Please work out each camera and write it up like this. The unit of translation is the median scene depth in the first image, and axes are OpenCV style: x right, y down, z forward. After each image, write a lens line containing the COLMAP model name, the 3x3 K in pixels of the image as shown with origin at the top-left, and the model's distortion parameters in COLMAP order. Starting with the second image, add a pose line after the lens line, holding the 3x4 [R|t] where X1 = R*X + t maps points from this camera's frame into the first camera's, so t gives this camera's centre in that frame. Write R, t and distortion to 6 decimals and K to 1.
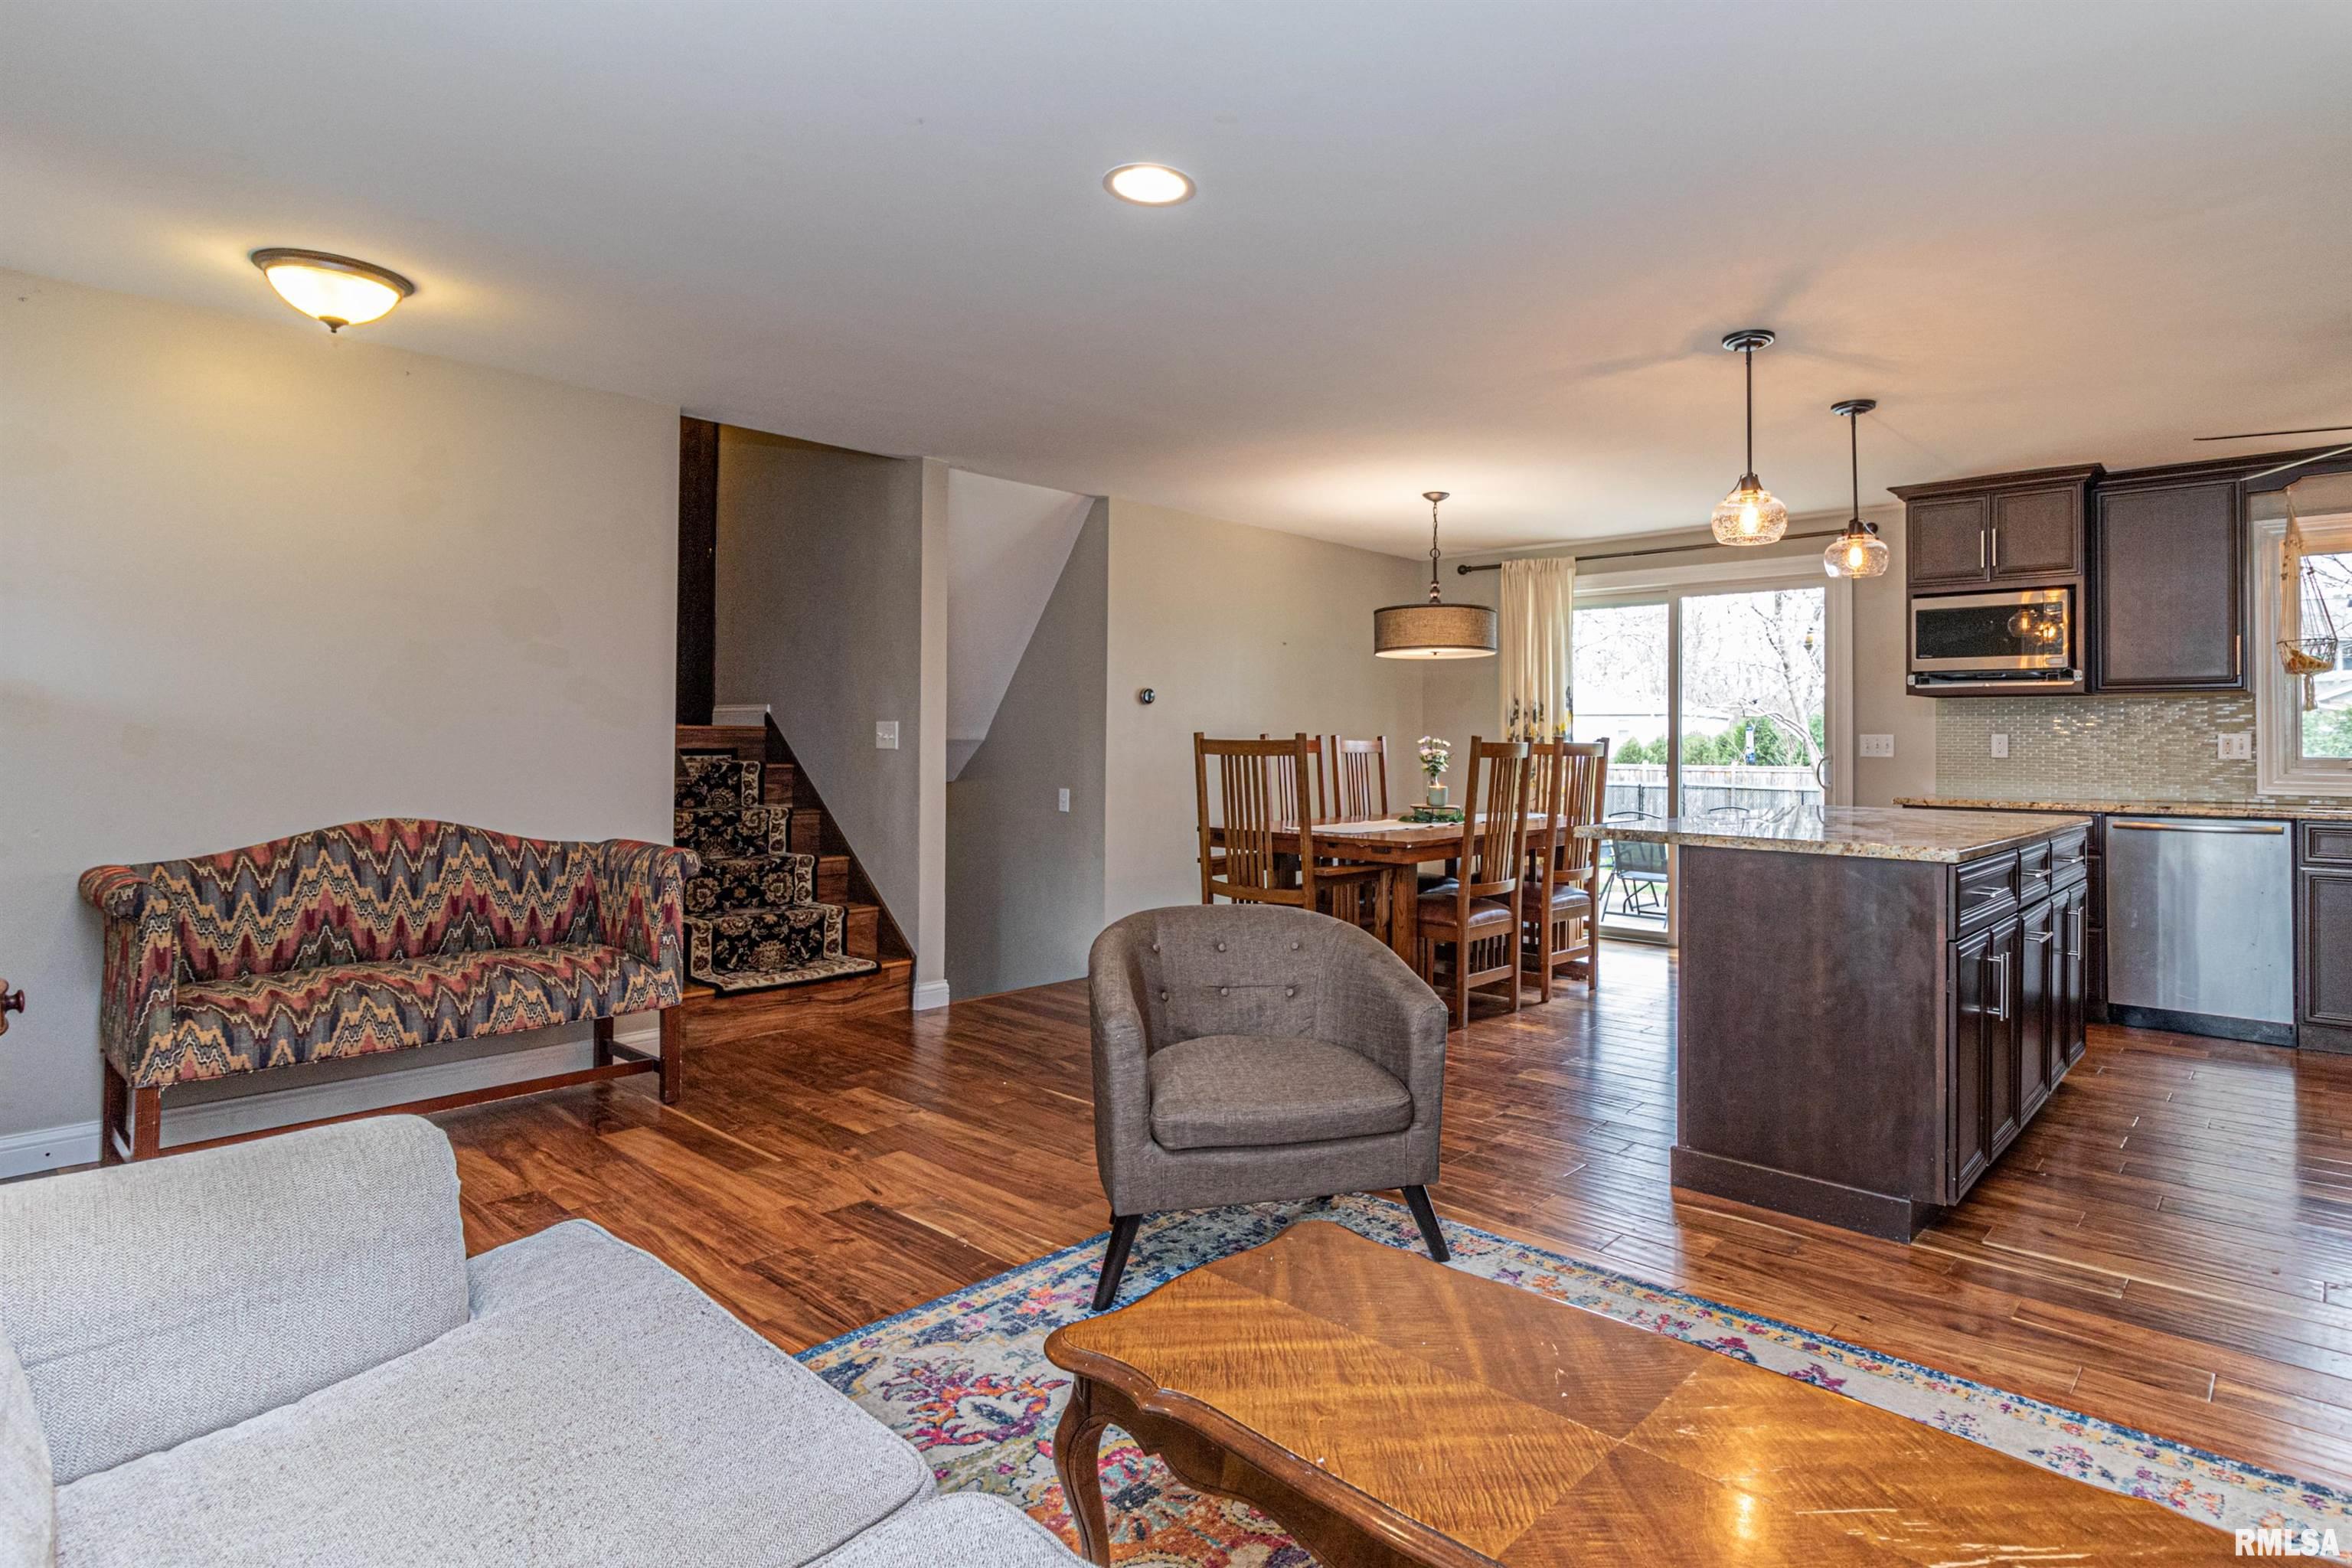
lens RADIAL K [[1229.8, 0, 1176.7], [0, 1229.8, 744.2], [0, 0, 1]] dist [0.000408, -0.000030]
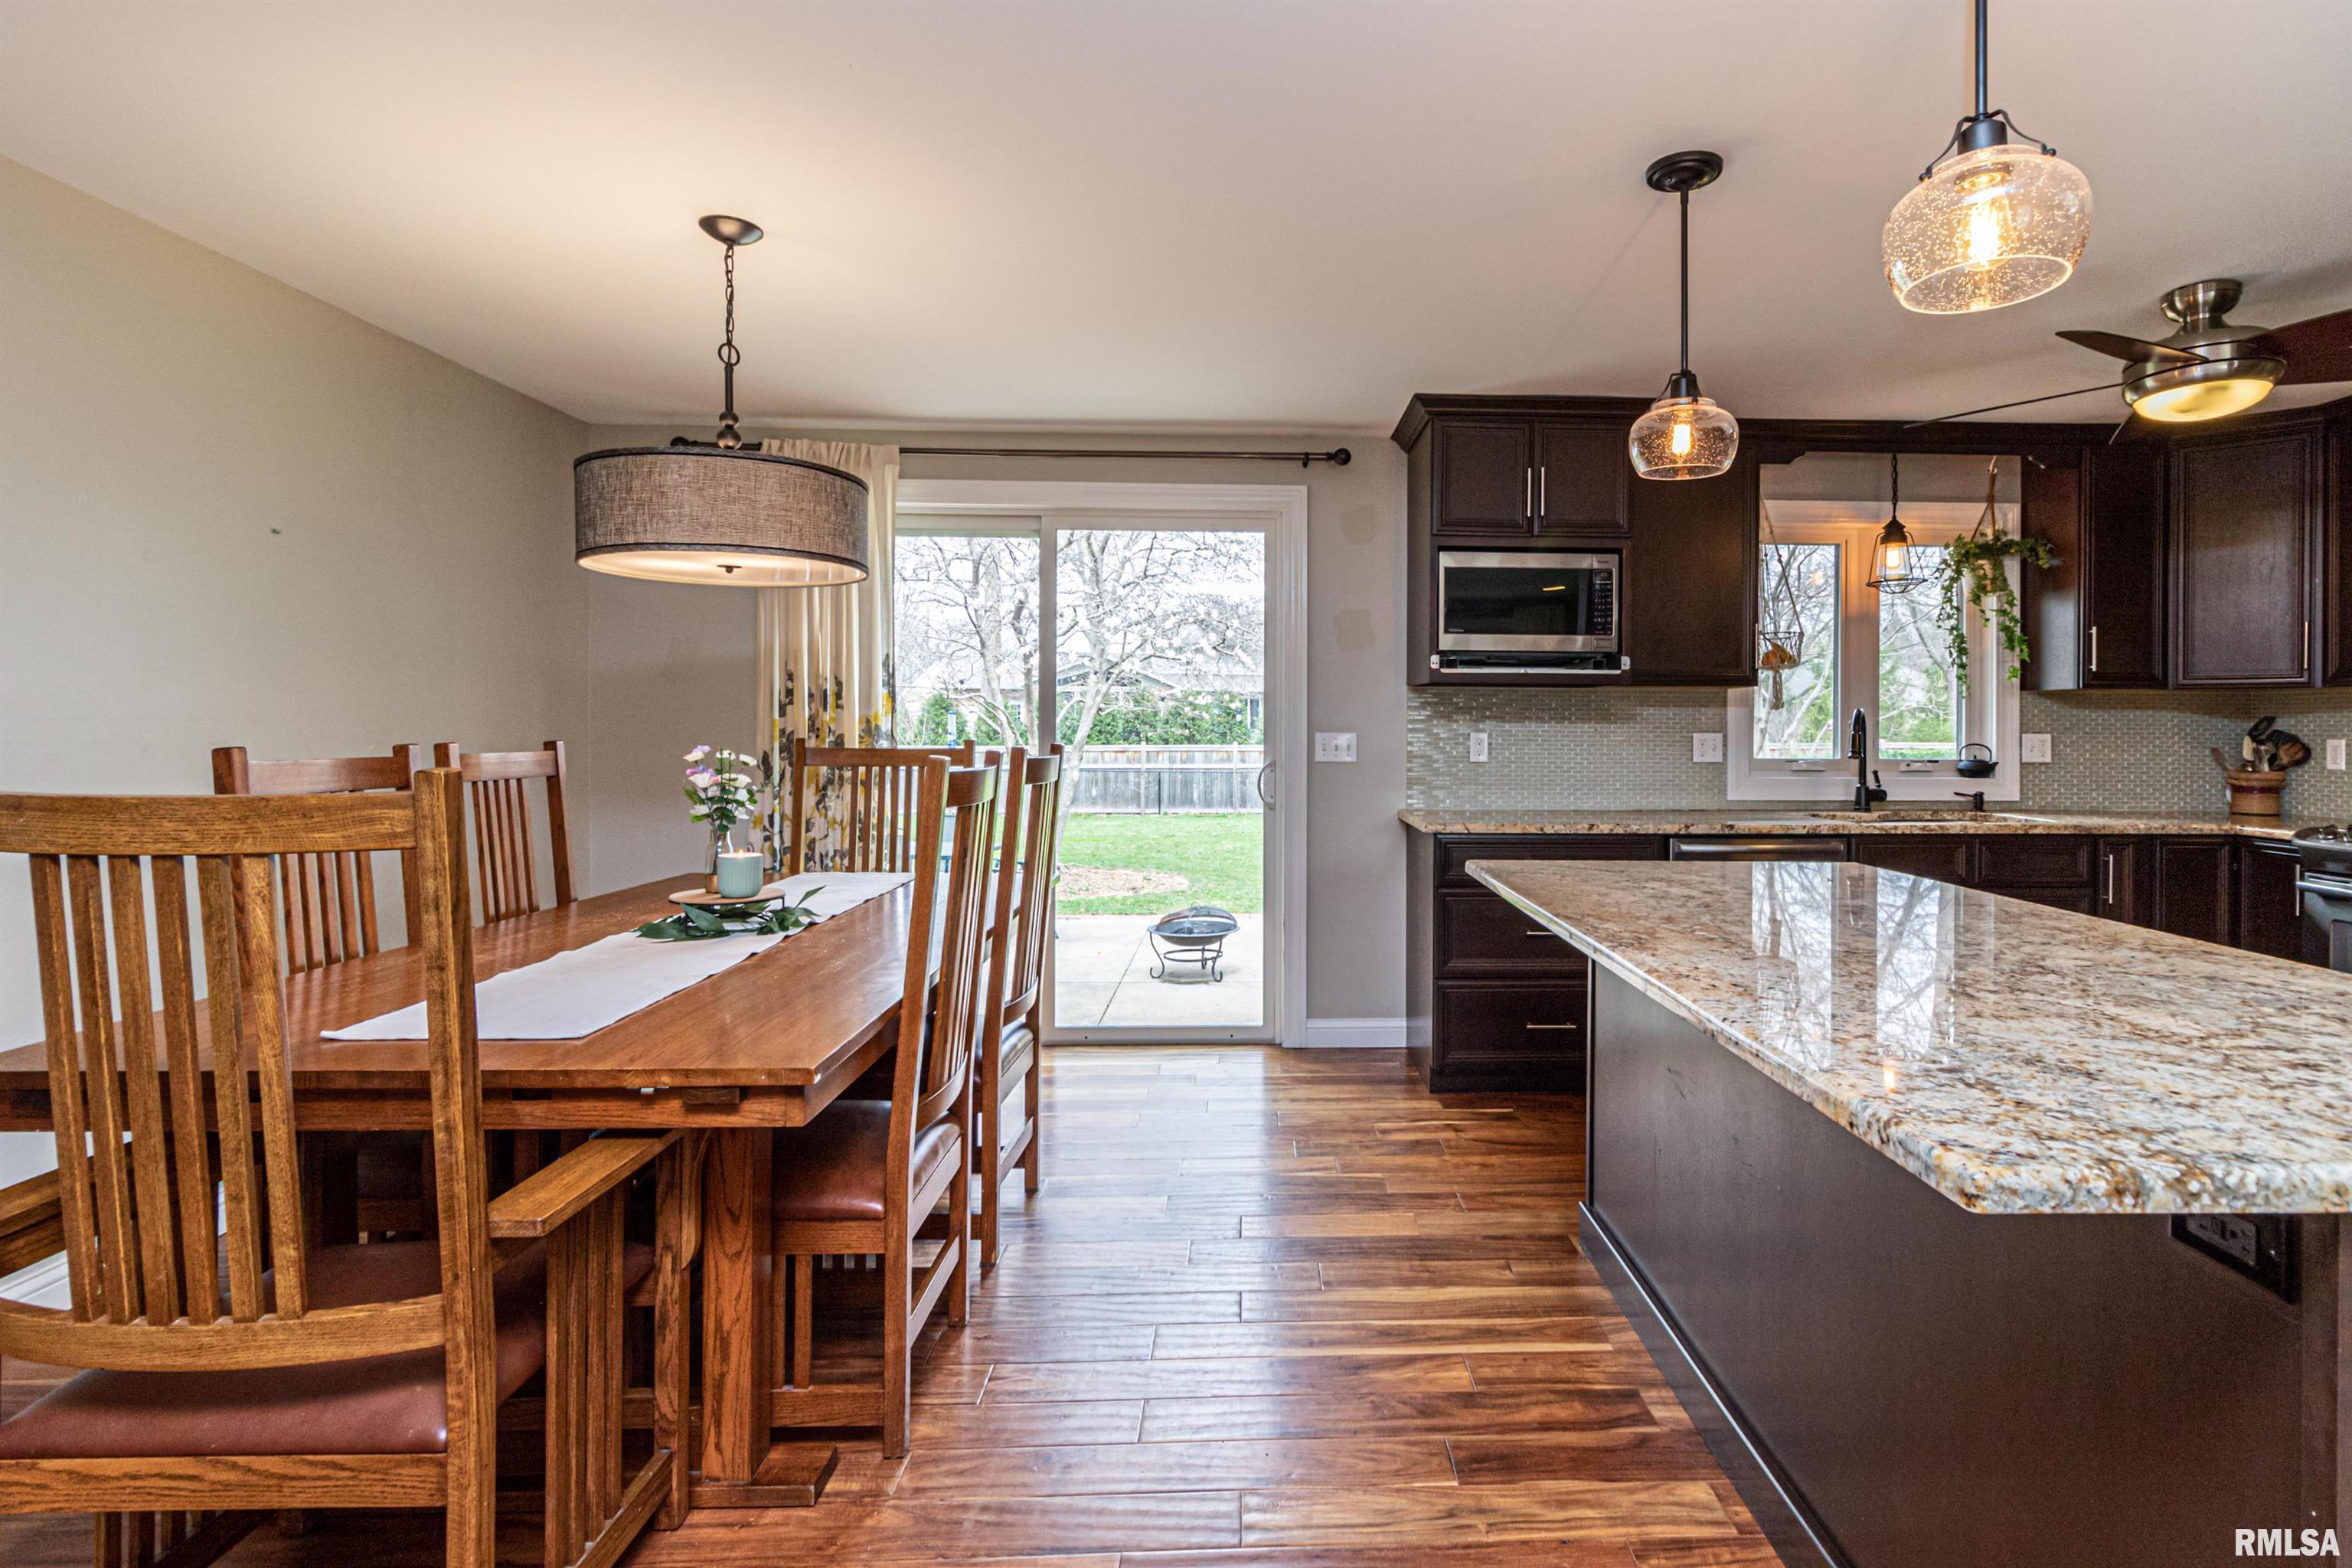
lens RADIAL K [[1001.5, 0, 1156.9], [0, 1001.5, 729.7], [0, 0, 1]] dist [-0.001281, 0.000018]
pose [[0.665011, -0.014387, 0.746695, 0.032510], [0.002049, 0.999846, 0.017440, -0.019150], [-0.746831, -0.010068, 0.664937, 0.619715]]
